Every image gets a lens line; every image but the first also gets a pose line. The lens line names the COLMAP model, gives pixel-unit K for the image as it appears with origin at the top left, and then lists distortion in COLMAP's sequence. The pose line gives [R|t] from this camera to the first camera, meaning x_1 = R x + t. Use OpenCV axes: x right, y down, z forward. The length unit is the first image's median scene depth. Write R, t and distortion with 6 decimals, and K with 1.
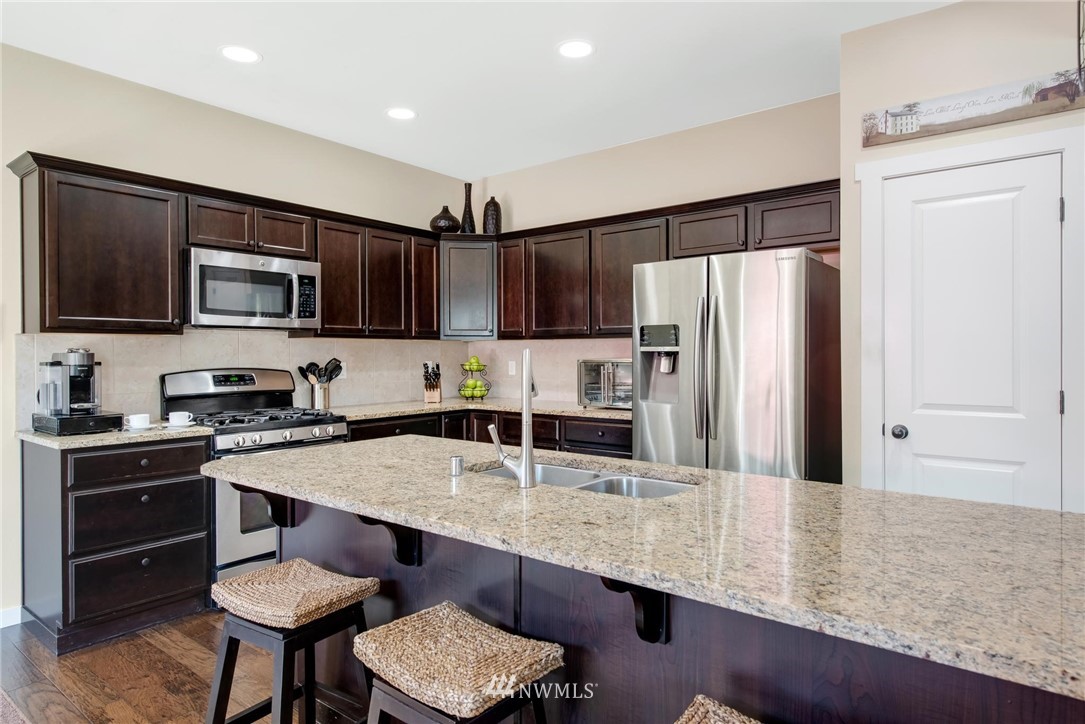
lens RADIAL K [[665.0, 0, 539.1], [0, 665.0, 356.1], [0, 0, 1]] dist [0.018262, -0.001939]
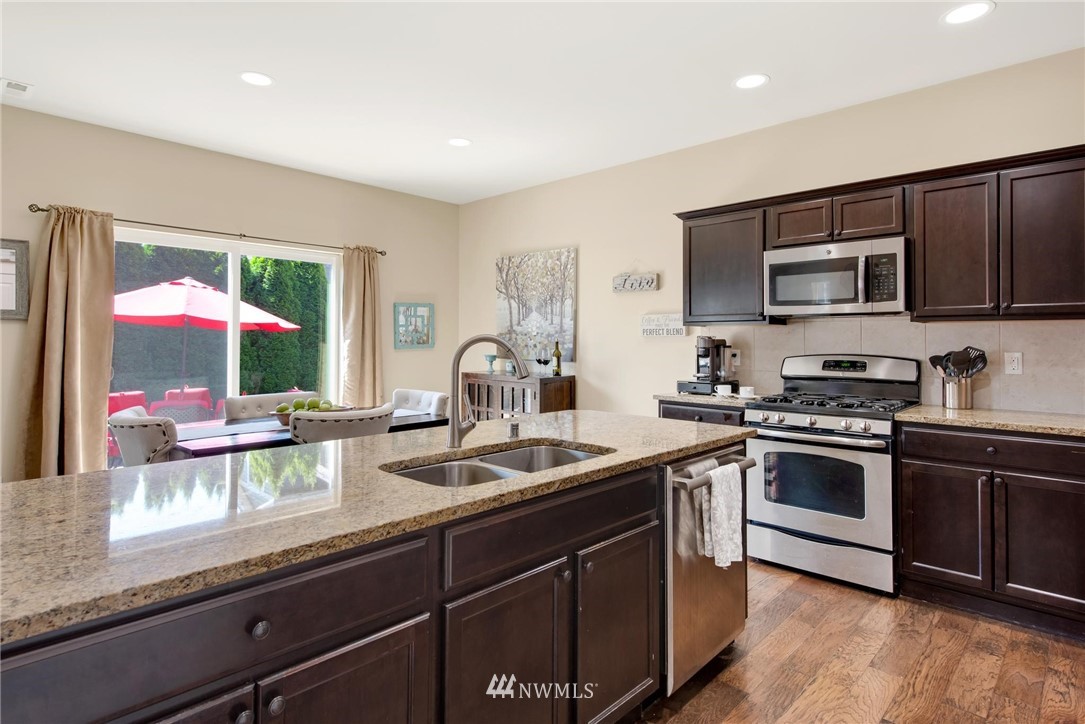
lens RADIAL K [[585.2, 0, 538.2], [0, 585.2, 336.4], [0, 0, 1]] dist [0.011811, -0.001108]
pose [[-0.078339, -0.003429, -0.996921, 0.553923], [-0.006708, 0.999973, -0.002913, -0.004324], [0.996904, 0.006460, -0.078359, 0.679571]]
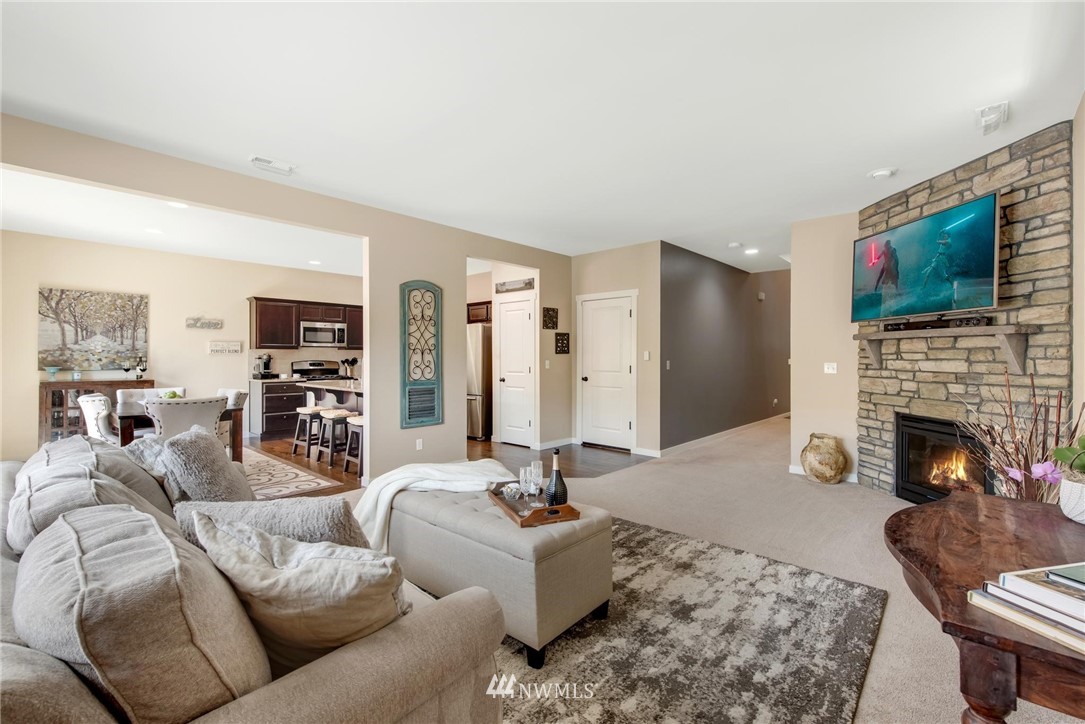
lens RADIAL K [[472.8, 0, 541.5], [0, 472.8, 357.2], [0, 0, 1]] dist [0.008544, -0.001664]
pose [[0.997966, 0.003370, -0.063654, 0.732775], [-0.003504, 0.999992, -0.001984, 0.004943], [0.063647, 0.002203, 0.997970, -1.119780]]
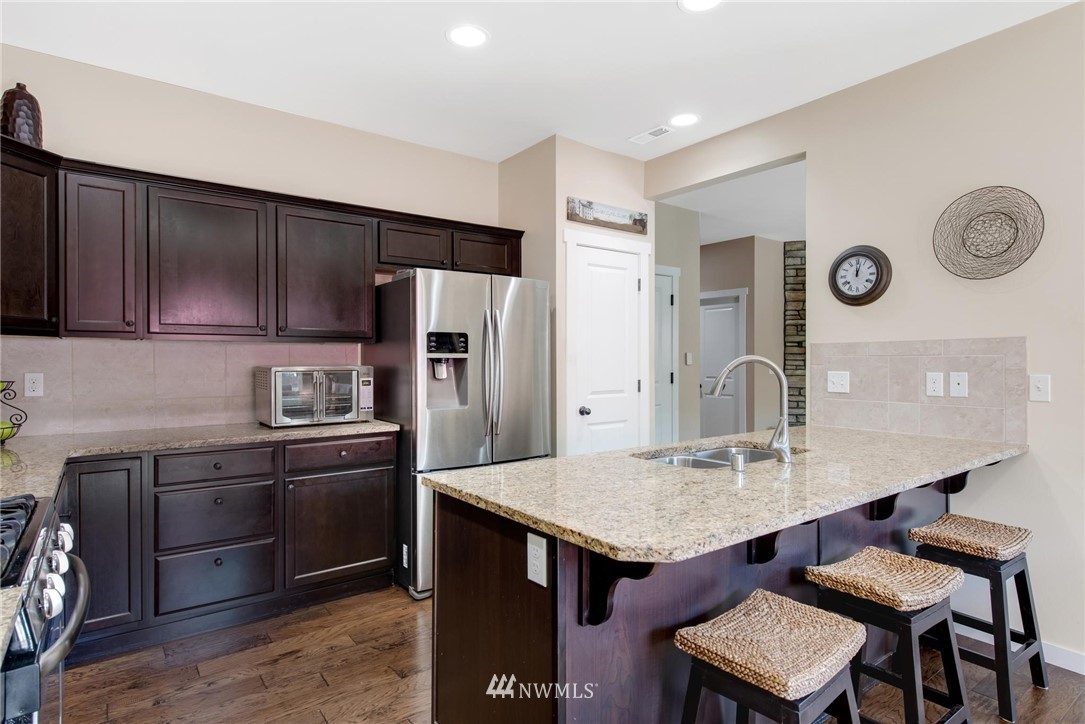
lens RADIAL K [[585.2, 0, 551.1], [0, 585.2, 355.1], [0, 0, 1]] dist [0.011811, -0.001108]
pose [[0.222990, 0.004786, 0.974809, -0.658215], [-0.000637, 0.999988, -0.004764, -0.007479], [-0.974821, 0.000441, 0.222990, 0.639758]]
